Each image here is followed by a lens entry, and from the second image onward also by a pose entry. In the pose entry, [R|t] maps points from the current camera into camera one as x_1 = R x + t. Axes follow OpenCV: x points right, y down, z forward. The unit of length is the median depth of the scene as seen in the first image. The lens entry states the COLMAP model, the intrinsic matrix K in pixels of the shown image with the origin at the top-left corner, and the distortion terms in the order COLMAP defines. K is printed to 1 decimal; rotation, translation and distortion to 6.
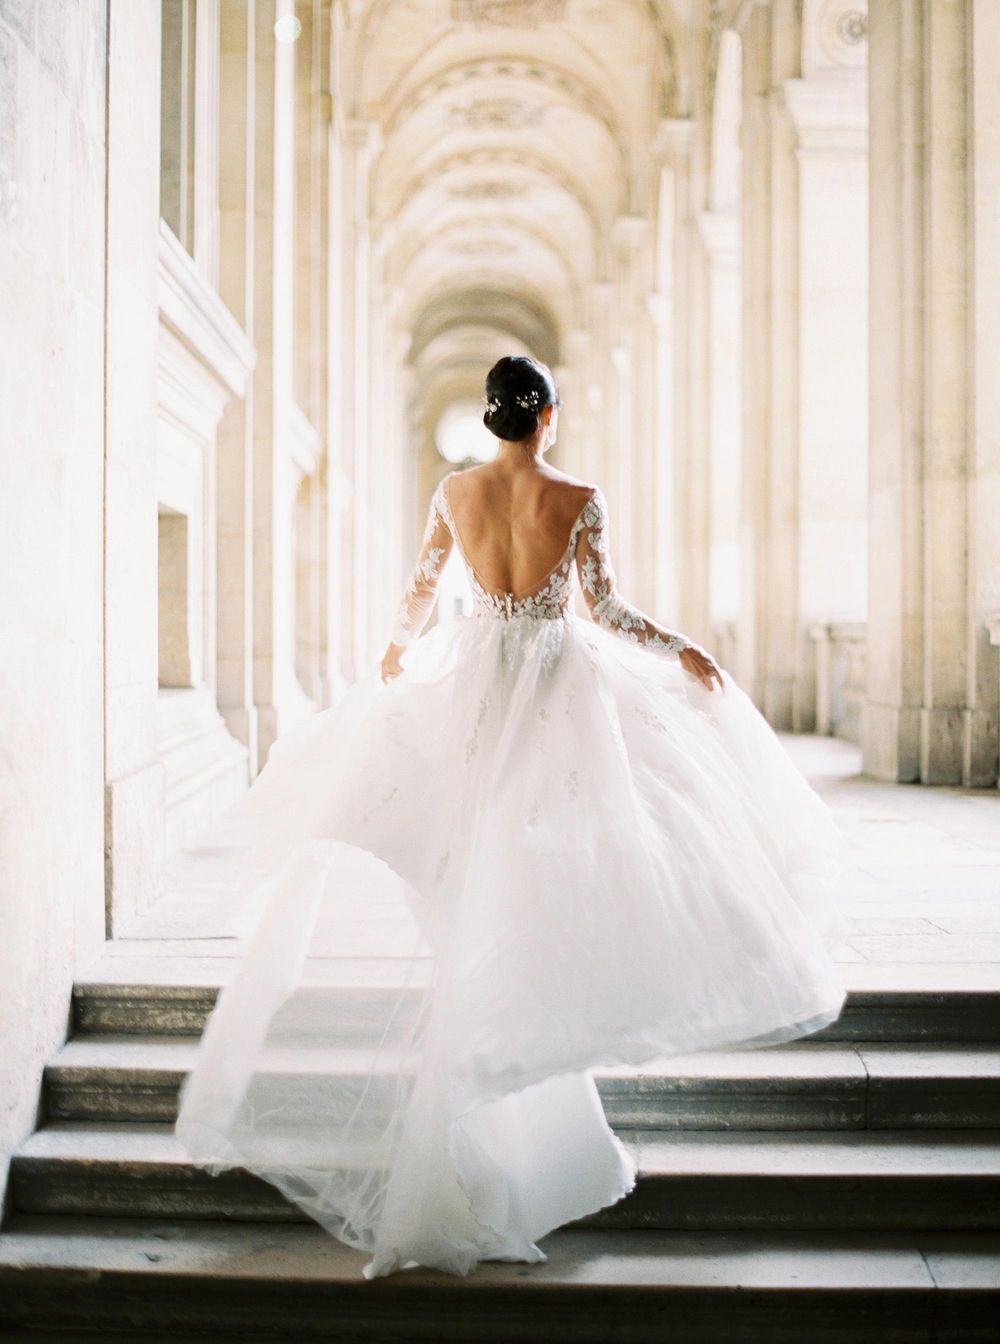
lens RADIAL K [[2046.6, 0, 501.4], [0, 2046.6, 665.7], [0, 0, 1]] dist [-0.133586, 0.000000]
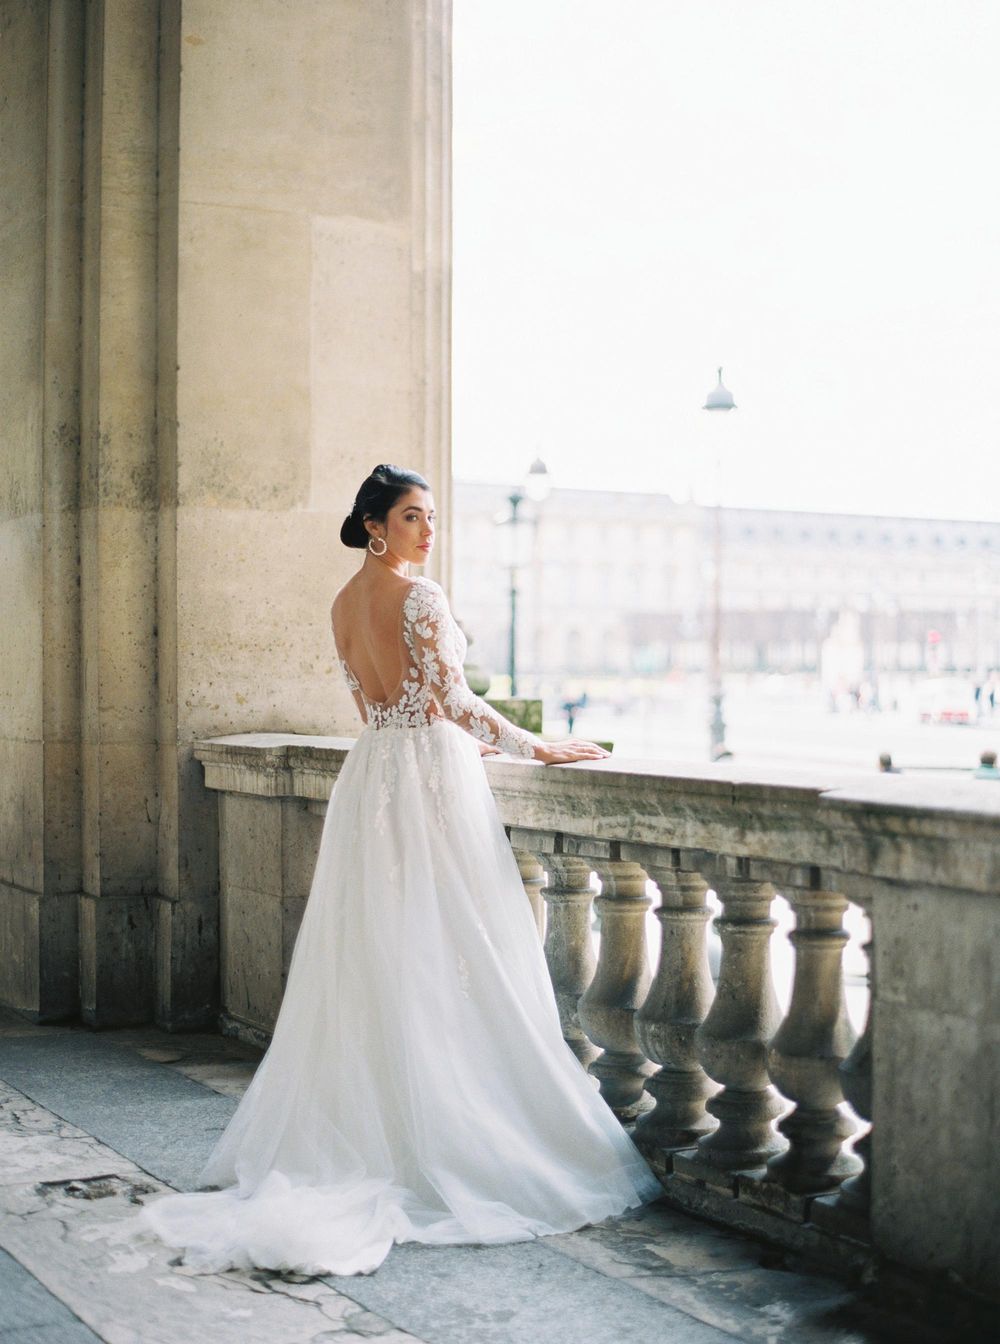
lens RADIAL K [[2046.6, 0, 501.2], [0, 2046.6, 671.6], [0, 0, 1]] dist [-0.133586, 0.000000]
pose [[0.880209, -0.003537, 0.474573, 0.035300], [0.012520, 0.999797, -0.015770, -0.032756], [-0.474421, 0.019823, 0.880075, 0.424375]]
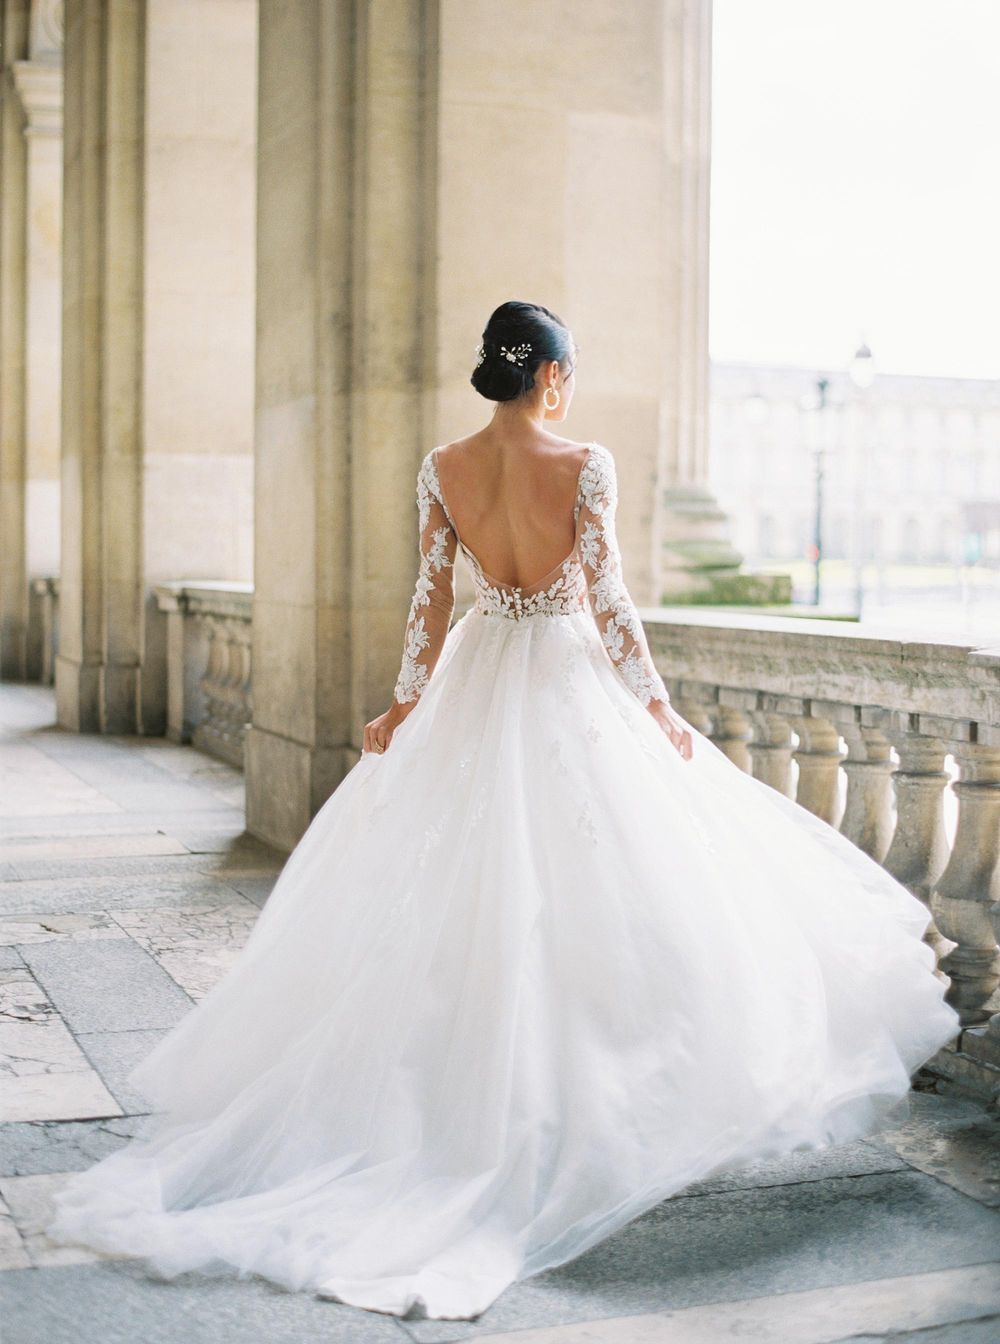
lens RADIAL K [[2046.6, 0, 494.6], [0, 2046.6, 681.0], [0, 0, 1]] dist [-0.133586, 0.000000]
pose [[0.948131, -0.015268, 0.317512, 0.046903], [0.001823, 0.999091, 0.042599, -0.027466], [-0.317873, -0.039810, 0.947297, 0.378973]]
